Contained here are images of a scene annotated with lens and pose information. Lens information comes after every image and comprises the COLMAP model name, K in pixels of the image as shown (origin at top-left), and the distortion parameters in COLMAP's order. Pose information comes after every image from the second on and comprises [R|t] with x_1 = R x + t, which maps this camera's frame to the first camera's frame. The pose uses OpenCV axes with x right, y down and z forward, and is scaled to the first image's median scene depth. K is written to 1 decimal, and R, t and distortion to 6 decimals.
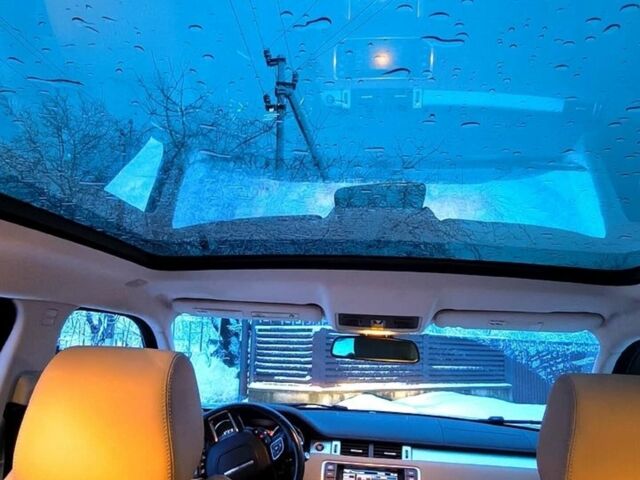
lens RADIAL K [[568.2, 0, 310.9], [0, 568.2, 274.4], [0, 0, 1]] dist [-0.035403, 0.010744]
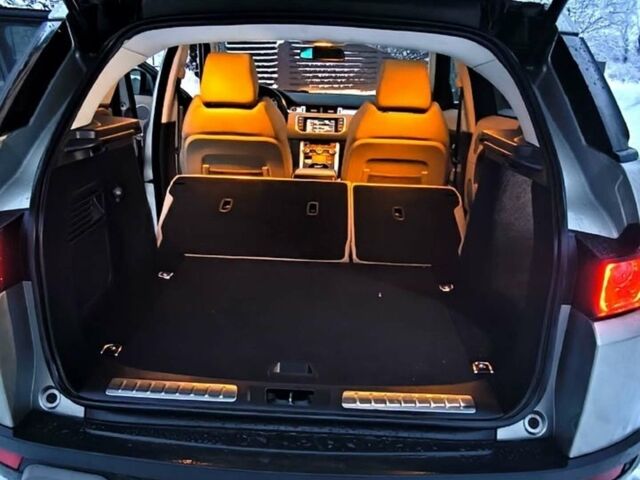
lens RADIAL K [[568.2, 0, 310.9], [0, 568.2, 274.4], [0, 0, 1]] dist [-0.035403, 0.010744]
pose [[0.997491, -0.044771, 0.054843, -0.040731], [0.013701, 0.882086, 0.470889, -0.070001], [-0.069458, -0.468956, 0.880486, -0.652206]]
